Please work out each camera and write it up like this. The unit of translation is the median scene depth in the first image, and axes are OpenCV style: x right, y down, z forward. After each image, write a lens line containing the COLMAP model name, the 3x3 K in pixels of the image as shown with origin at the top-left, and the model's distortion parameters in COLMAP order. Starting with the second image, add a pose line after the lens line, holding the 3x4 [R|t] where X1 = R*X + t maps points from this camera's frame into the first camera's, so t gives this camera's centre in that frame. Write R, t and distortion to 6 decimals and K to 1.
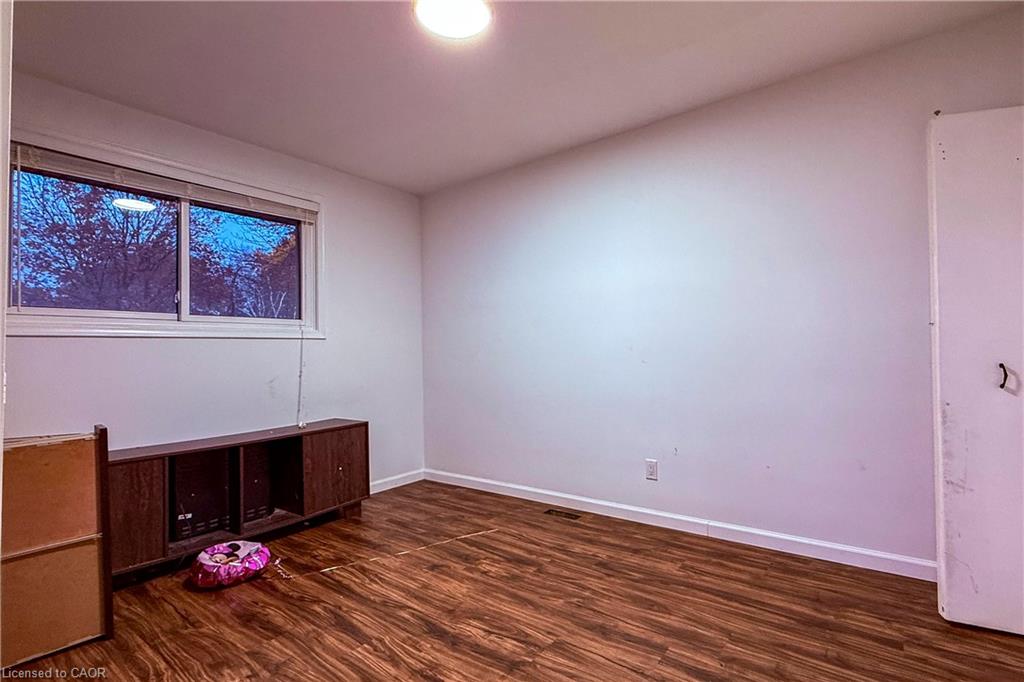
lens RADIAL K [[481.3, 0, 510.3], [0, 481.3, 342.9], [0, 0, 1]] dist [0.001900, -0.000425]
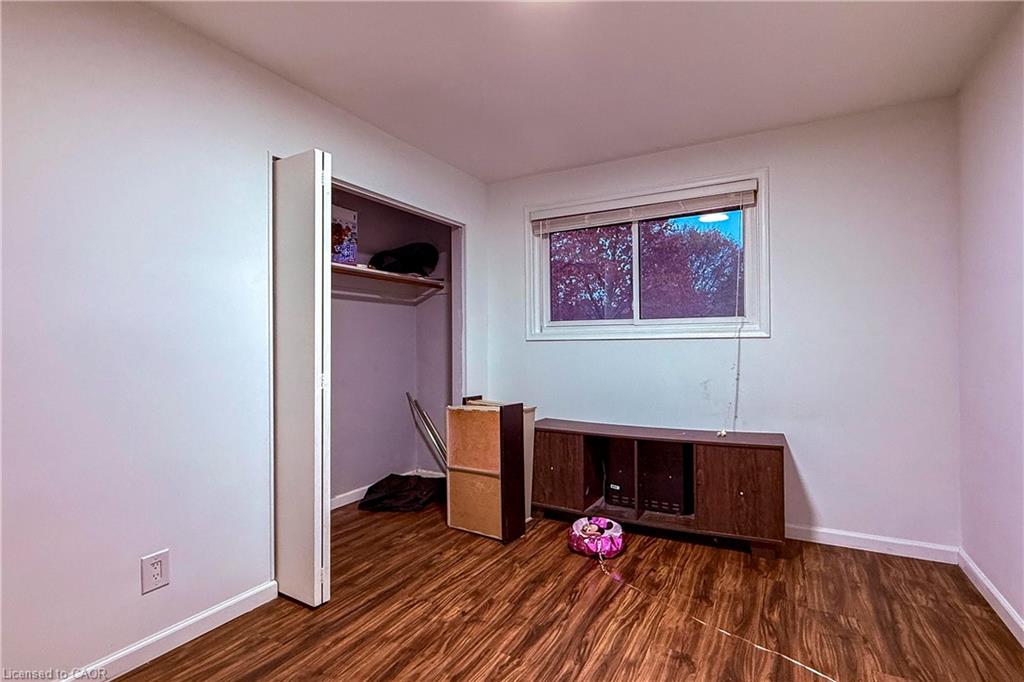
lens RADIAL K [[452.9, 0, 513.8], [0, 452.9, 345.2], [0, 0, 1]] dist [-0.002290, 0.000172]
pose [[0.210038, 0.016120, -0.977560, 0.396813], [0.023424, 0.999494, 0.021515, -0.030060], [0.977413, -0.027417, 0.209554, 0.532118]]
